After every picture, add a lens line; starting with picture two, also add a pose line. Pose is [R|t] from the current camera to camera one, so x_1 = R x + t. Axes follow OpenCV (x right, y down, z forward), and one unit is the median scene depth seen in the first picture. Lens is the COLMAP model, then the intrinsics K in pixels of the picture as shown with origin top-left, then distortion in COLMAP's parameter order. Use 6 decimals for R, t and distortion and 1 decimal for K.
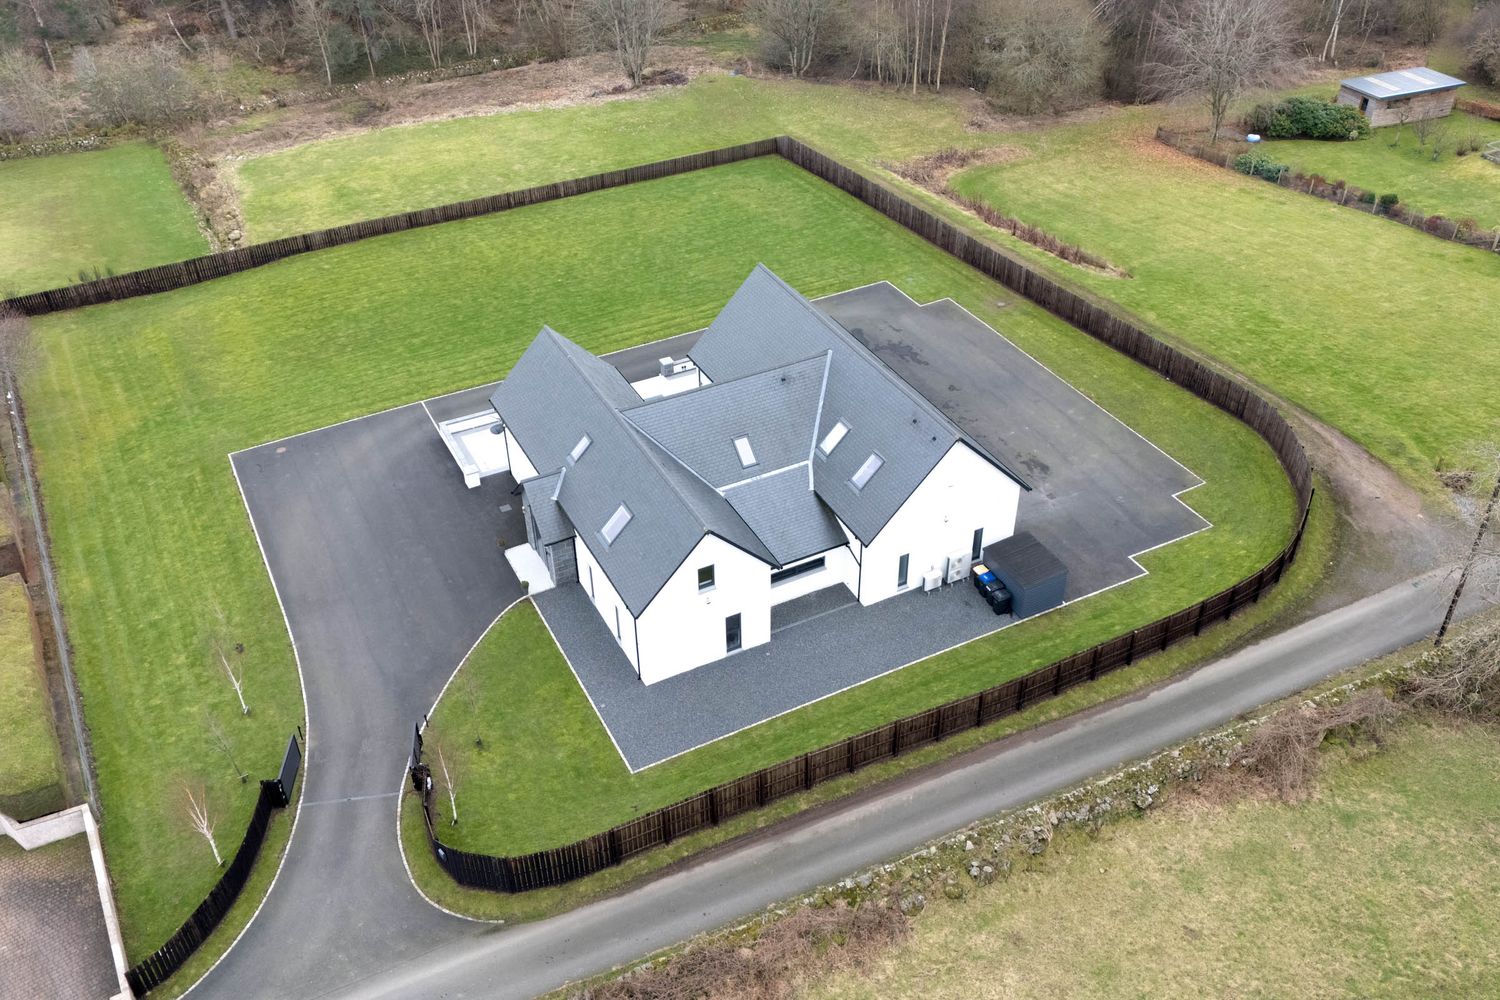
lens RADIAL K [[1292.7, 0, 756.4], [0, 1292.7, 508.4], [0, 0, 1]] dist [0.097173, -0.107410]
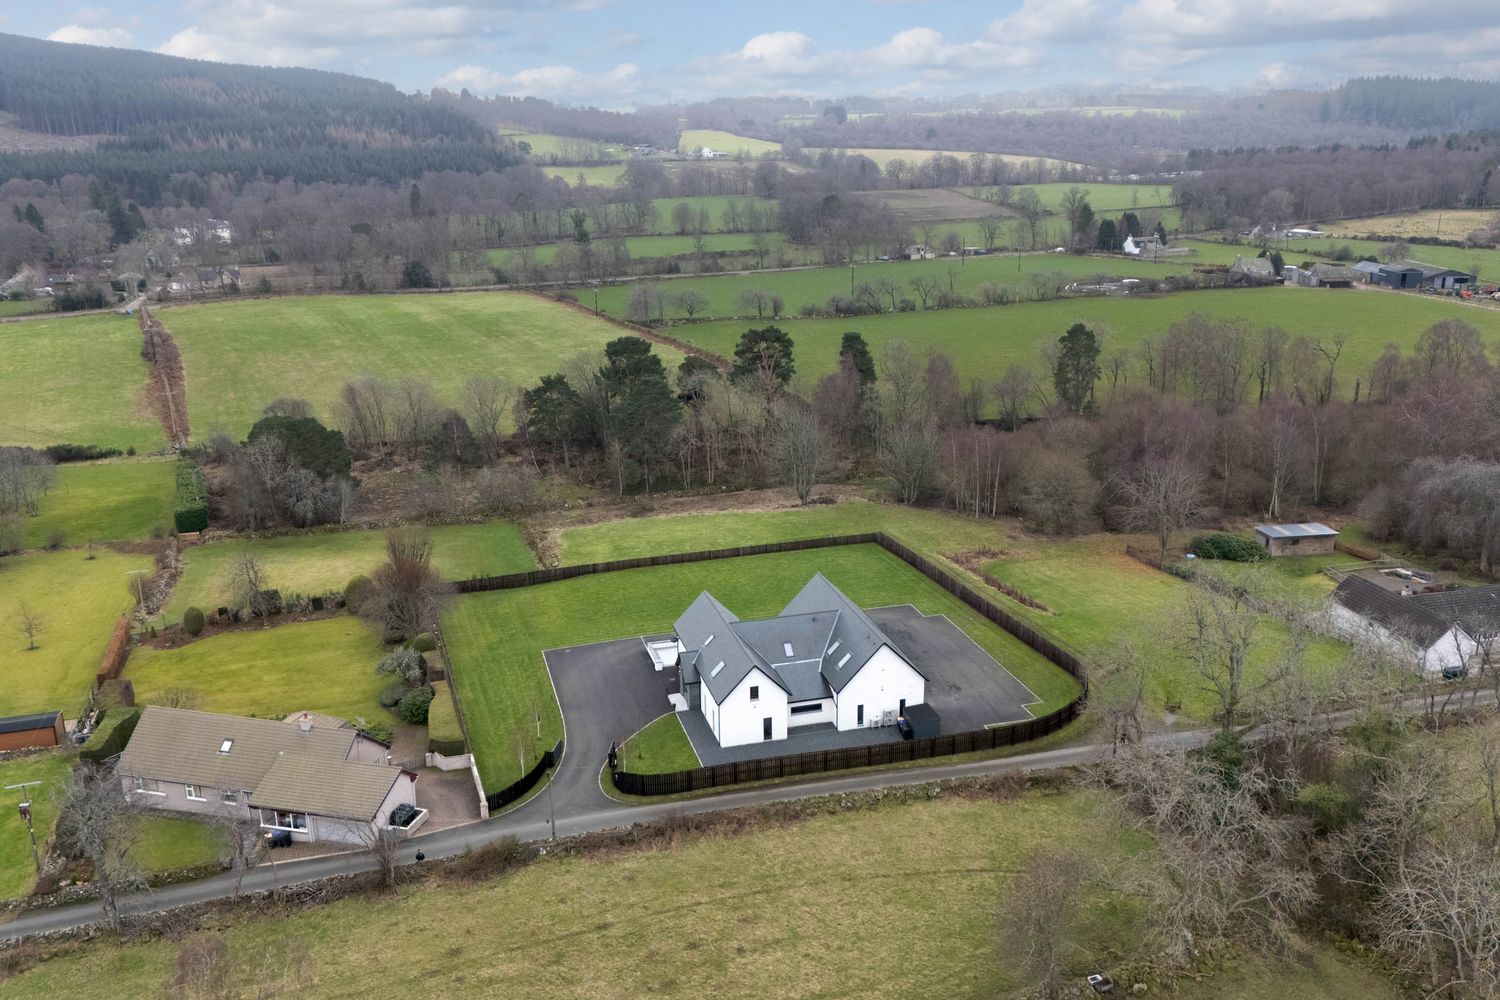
lens RADIAL K [[1290.9, 0, 760.1], [0, 1290.9, 496.5], [0, 0, 1]] dist [0.135586, -0.223655]
pose [[0.979972, 0.056867, -0.190843, 0.212026], [-0.119214, 0.935185, -0.333493, 0.272717], [0.159509, 0.349564, 0.923234, -0.635460]]
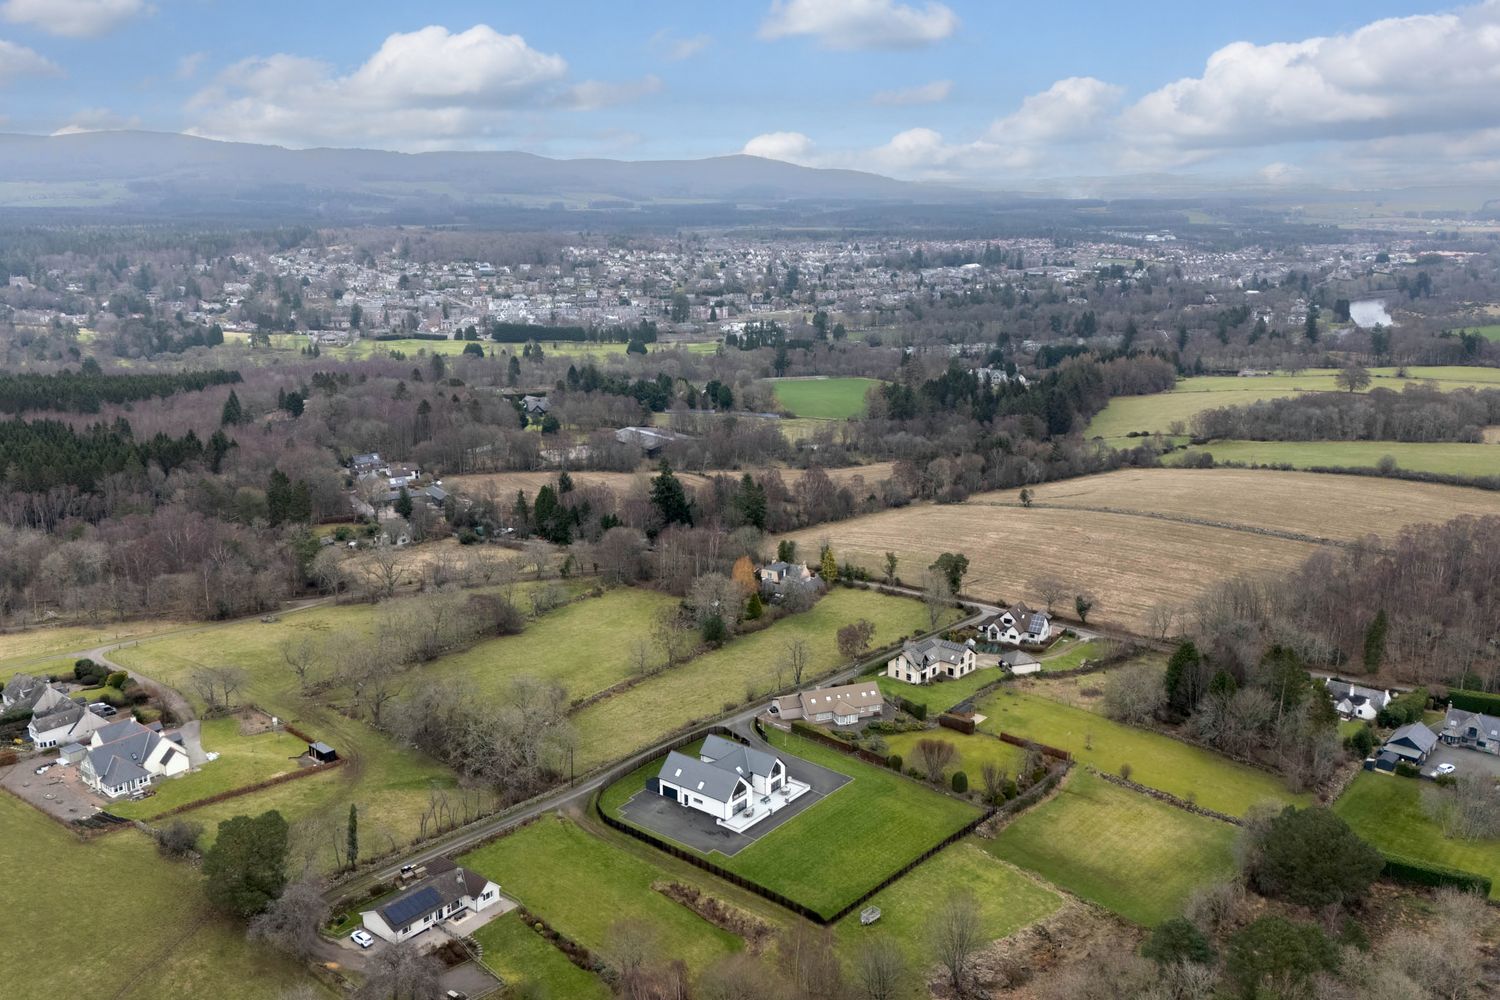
lens RADIAL K [[1292.7, 0, 756.4], [0, 1292.7, 508.4], [0, 0, 1]] dist [0.097173, -0.107410]
pose [[-0.913569, 0.114702, -0.390173, 1.021379], [-0.235723, 0.632454, 0.737860, -2.642123], [0.331400, 0.766059, -0.550752, 1.899821]]
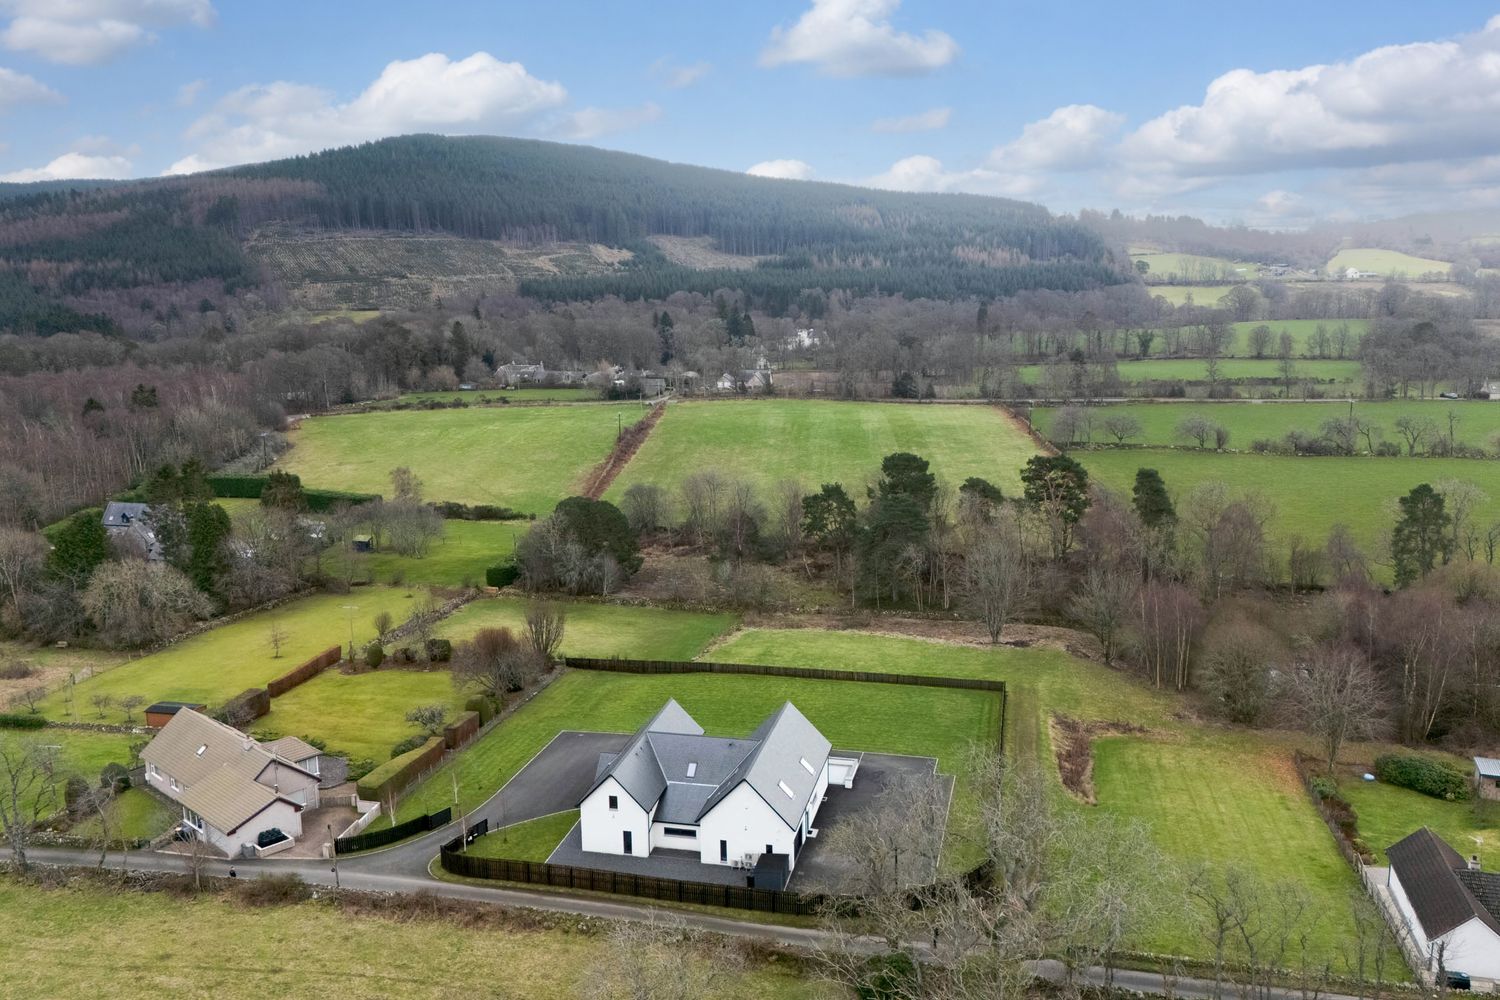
lens RADIAL K [[1290.9, 0, 760.1], [0, 1290.9, 496.5], [0, 0, 1]] dist [0.135586, -0.223655]
pose [[0.760497, 0.132361, -0.635709, 0.852118], [-0.389631, 0.876192, -0.283682, 0.075011], [0.519454, 0.463431, 0.717913, -0.380197]]
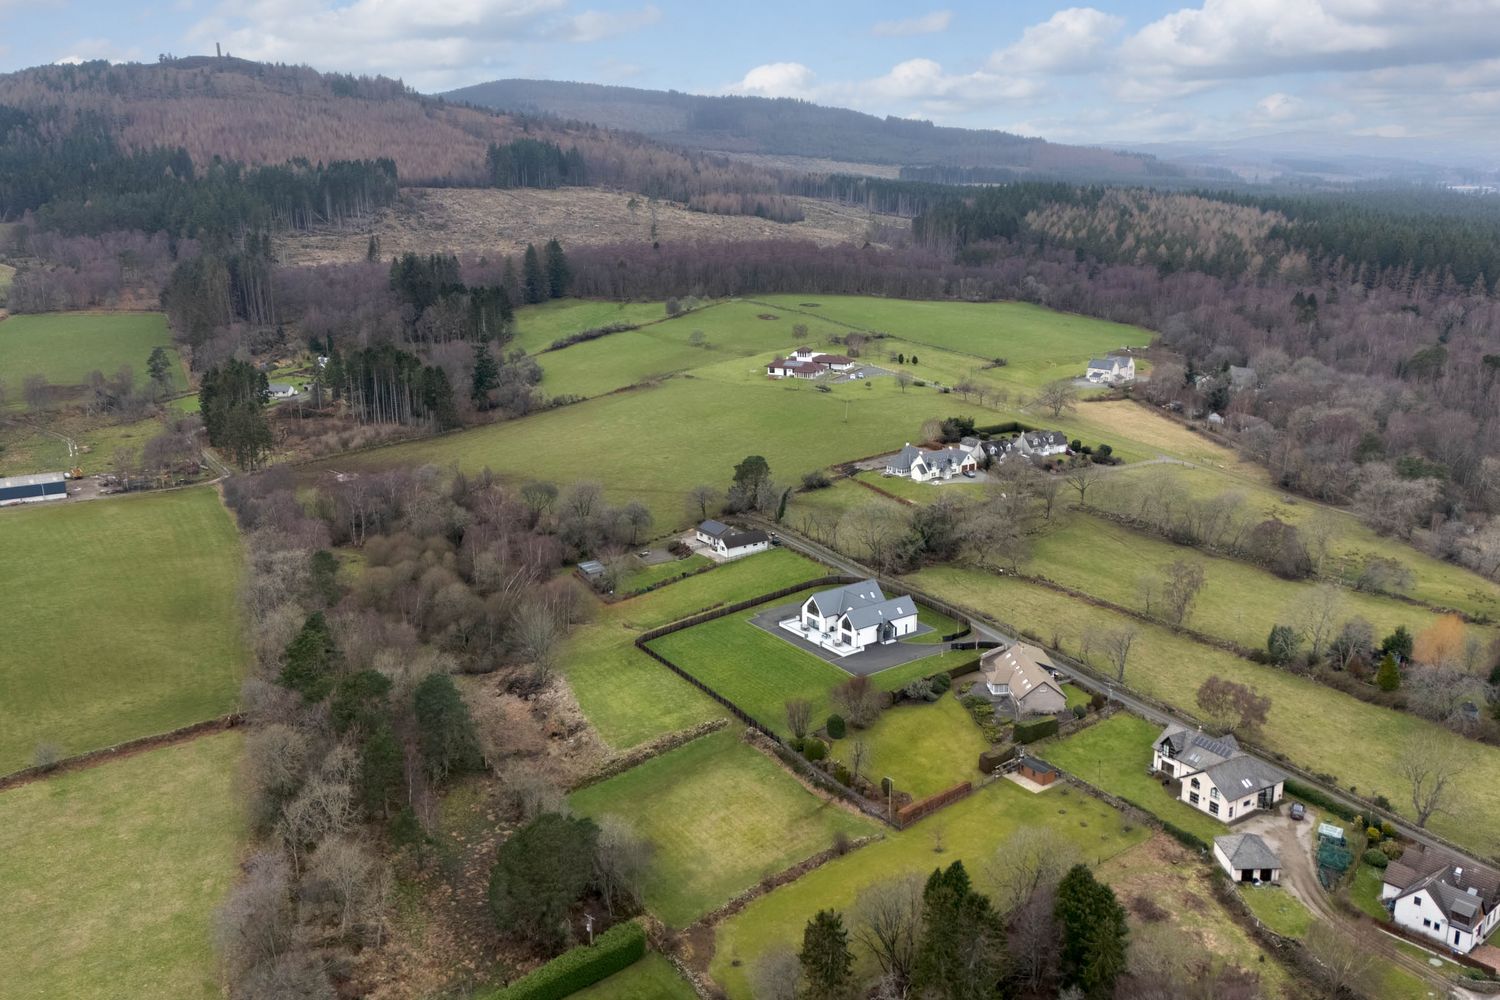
lens RADIAL K [[1290.9, 0, 760.1], [0, 1290.9, 496.5], [0, 0, 1]] dist [0.135586, -0.223655]
pose [[-0.141046, -0.247253, 0.958630, -3.040108], [0.606745, 0.743553, 0.281051, -1.321999], [-0.782283, 0.621285, 0.045144, 0.562194]]
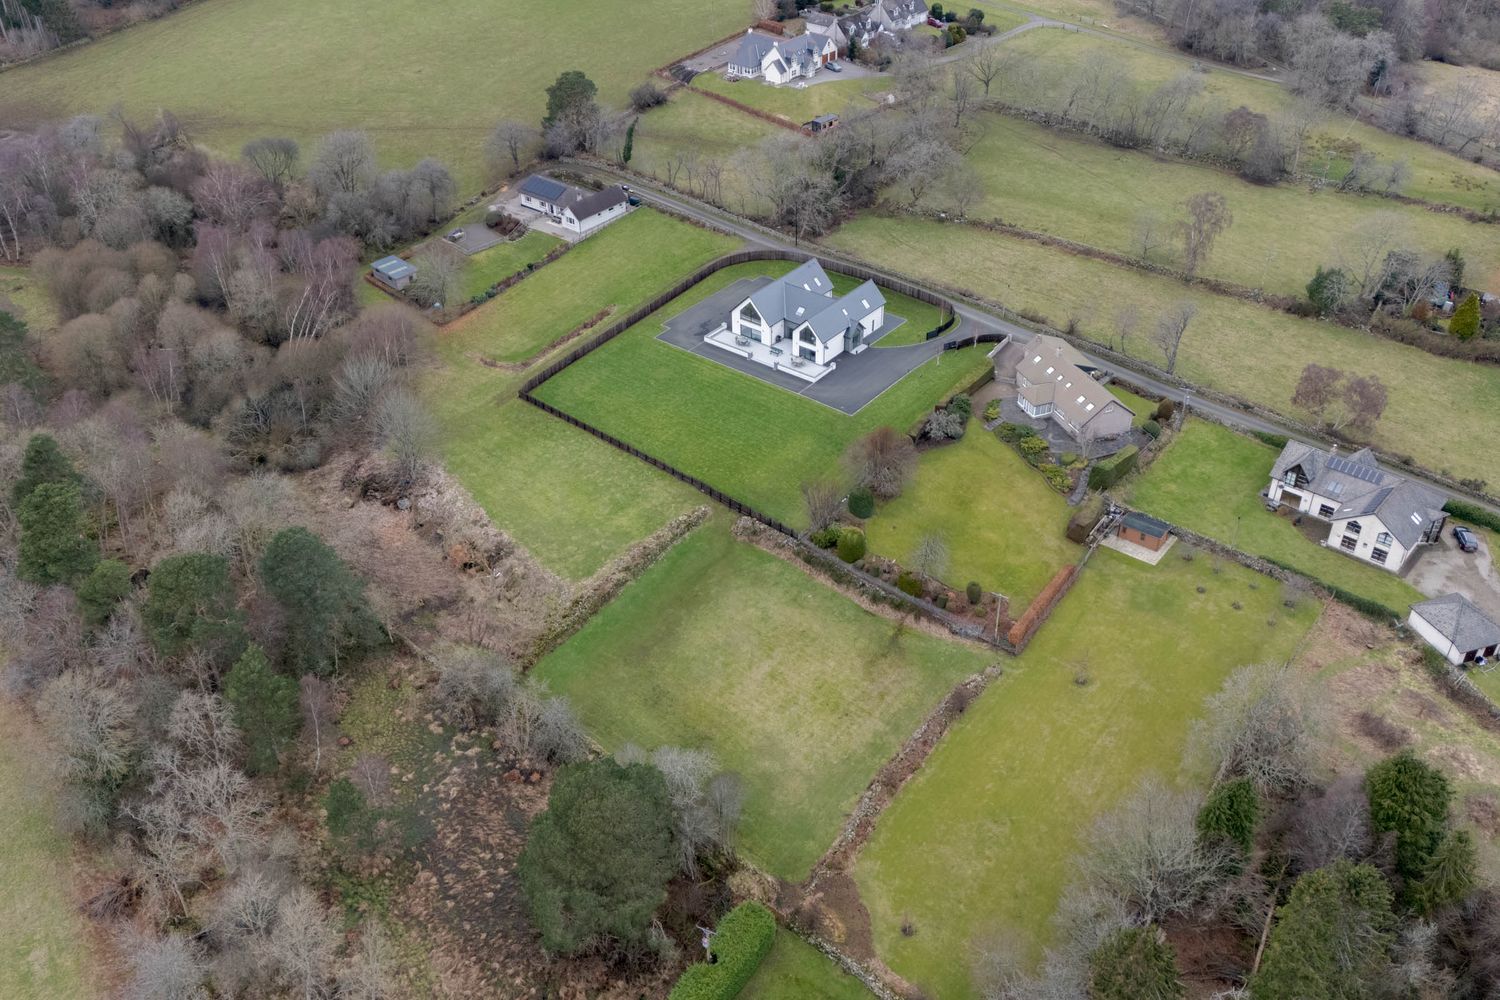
lens RADIAL K [[1298.2, 0, 759.1], [0, 1298.2, 506.6], [0, 0, 1]] dist [0.097147, -0.103100]
pose [[-0.410613, -0.518922, 0.749744, -2.014928], [0.562468, 0.503018, 0.656203, -1.518960], [-0.717653, 0.691153, 0.085331, 0.810961]]
